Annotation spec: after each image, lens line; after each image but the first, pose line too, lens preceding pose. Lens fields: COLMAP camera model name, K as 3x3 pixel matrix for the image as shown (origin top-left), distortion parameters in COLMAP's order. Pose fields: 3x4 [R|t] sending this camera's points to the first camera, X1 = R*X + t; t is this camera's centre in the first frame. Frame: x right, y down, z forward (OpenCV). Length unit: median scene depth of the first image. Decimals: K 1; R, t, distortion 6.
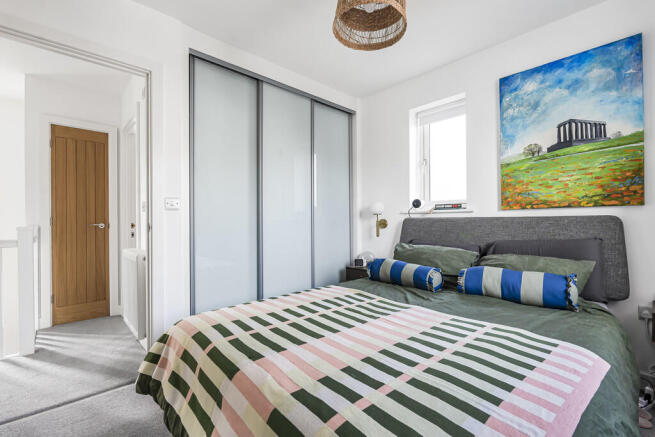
lens RADIAL K [[291.2, 0, 329.0], [0, 291.2, 221.8], [0, 0, 1]] dist [0.001213, 0.000266]
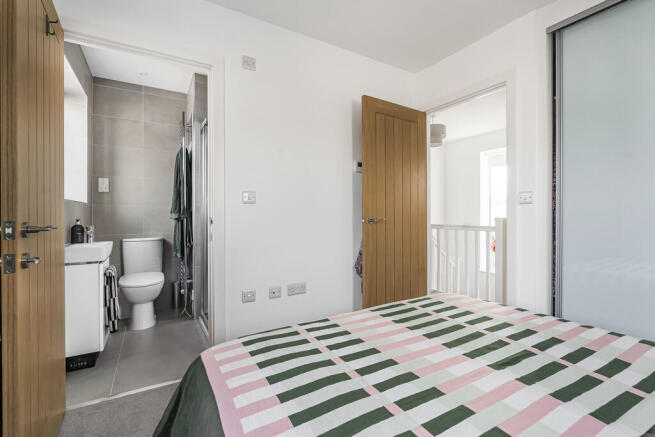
lens RADIAL K [[295.8, 0, 328.1], [0, 295.8, 213.6], [0, 0, 1]] dist [-0.001119, -0.000057]
pose [[-0.202824, -0.004315, -0.979206, 0.770758], [-0.002121, 0.999990, -0.003967, -0.000376], [0.979213, 0.001272, -0.202831, 0.682114]]
